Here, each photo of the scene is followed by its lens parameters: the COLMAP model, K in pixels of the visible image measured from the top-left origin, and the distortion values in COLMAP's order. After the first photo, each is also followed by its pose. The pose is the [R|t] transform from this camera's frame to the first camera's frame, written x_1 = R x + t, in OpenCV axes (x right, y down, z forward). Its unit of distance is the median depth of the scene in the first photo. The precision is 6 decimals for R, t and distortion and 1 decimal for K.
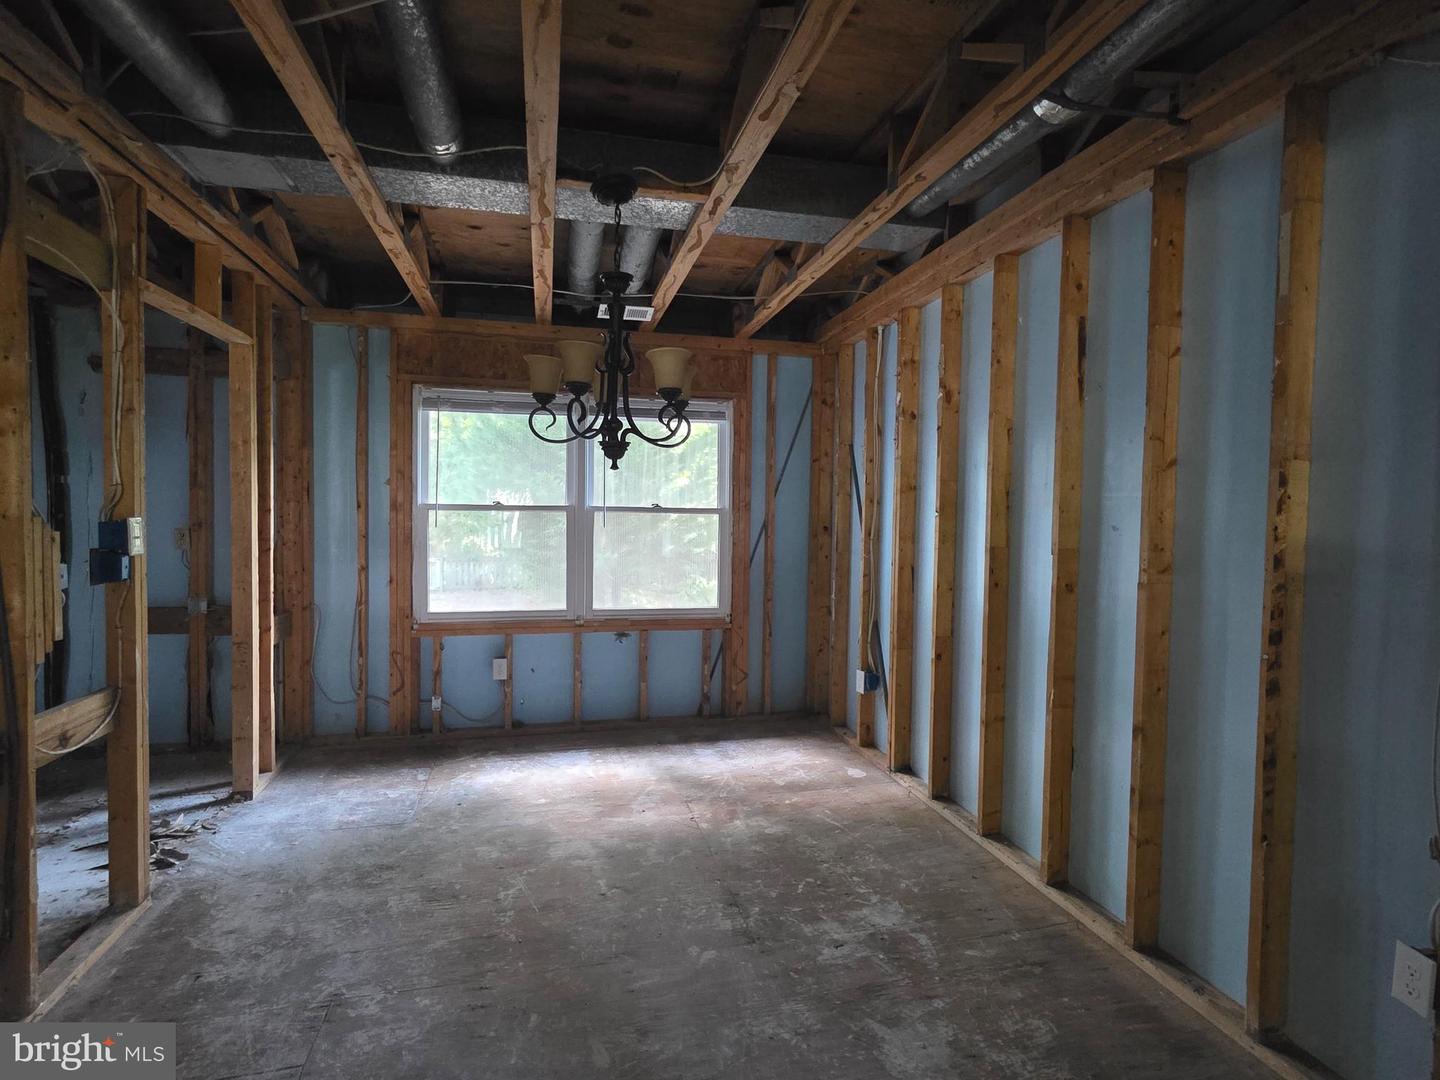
lens RADIAL K [[749.0, 0, 722.6], [0, 749.0, 541.2], [0, 0, 1]] dist [0.003428, 0.000470]
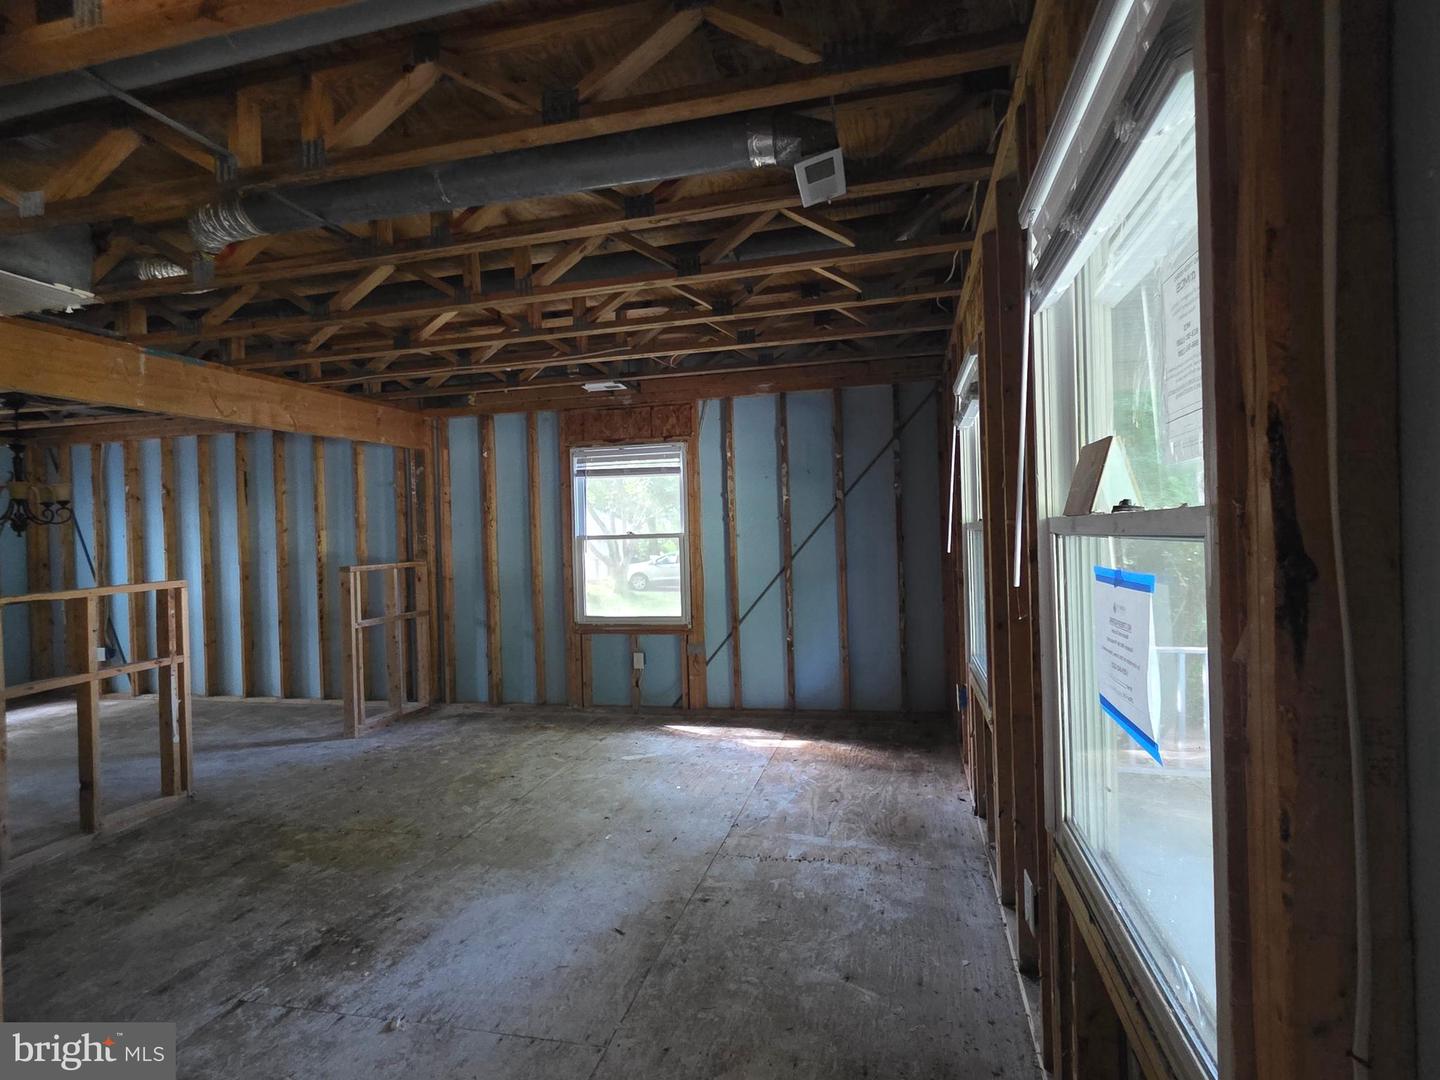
lens RADIAL K [[749.0, 0, 722.6], [0, 749.0, 541.2], [0, 0, 1]] dist [0.003428, 0.000470]
pose [[0.453241, -0.036546, 0.890639, -0.818371], [0.069544, 0.997563, 0.005543, 0.028842], [-0.888671, 0.059426, 0.454678, -1.222381]]
